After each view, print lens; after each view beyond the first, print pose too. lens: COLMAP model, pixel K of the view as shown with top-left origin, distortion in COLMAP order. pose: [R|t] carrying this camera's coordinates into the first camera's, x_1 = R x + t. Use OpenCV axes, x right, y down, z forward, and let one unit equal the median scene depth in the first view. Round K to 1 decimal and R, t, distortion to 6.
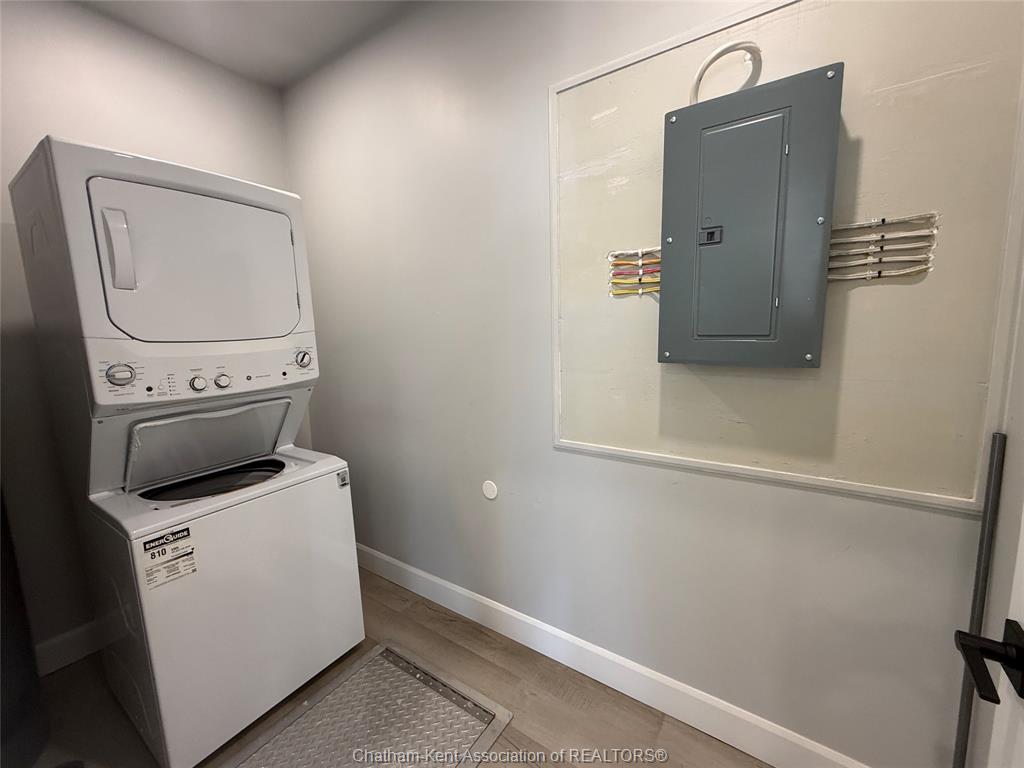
lens RADIAL K [[407.5, 0, 510.2], [0, 407.5, 382.7], [0, 0, 1]] dist [-0.000767, 0.000081]
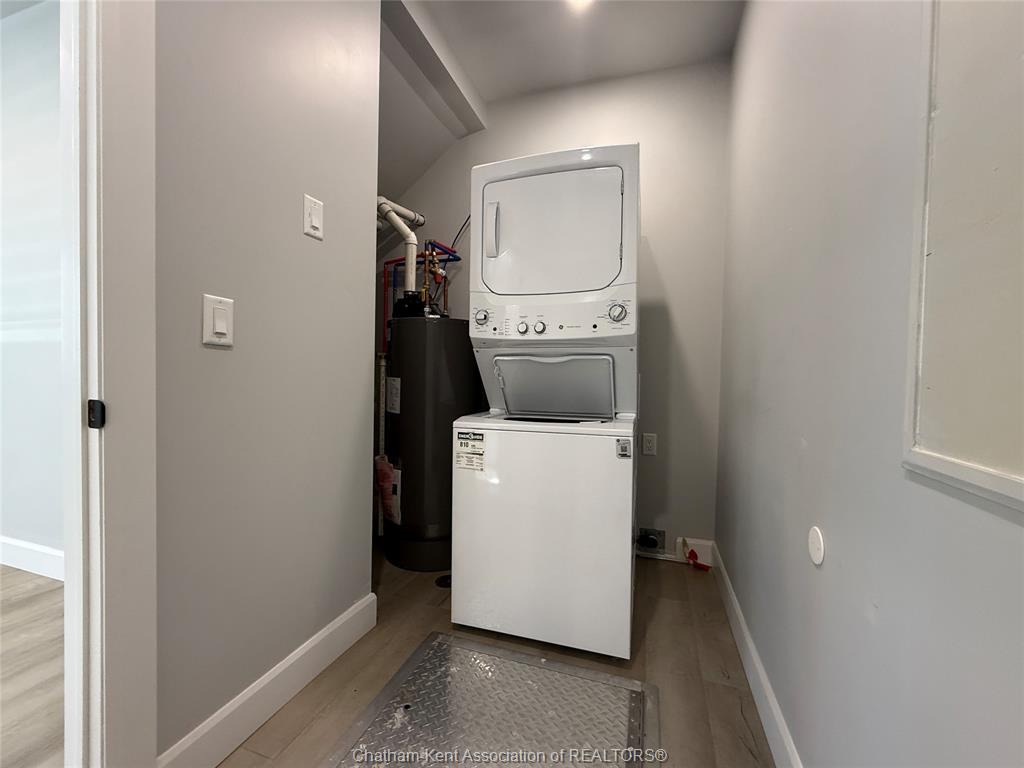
lens RADIAL K [[407.5, 0, 510.2], [0, 407.5, 382.7], [0, 0, 1]] dist [-0.000767, 0.000081]
pose [[0.291315, 0.059253, -0.954791, 0.349084], [-0.147088, 0.988986, 0.016497, 0.130732], [0.945252, 0.135632, 0.296821, 0.541981]]
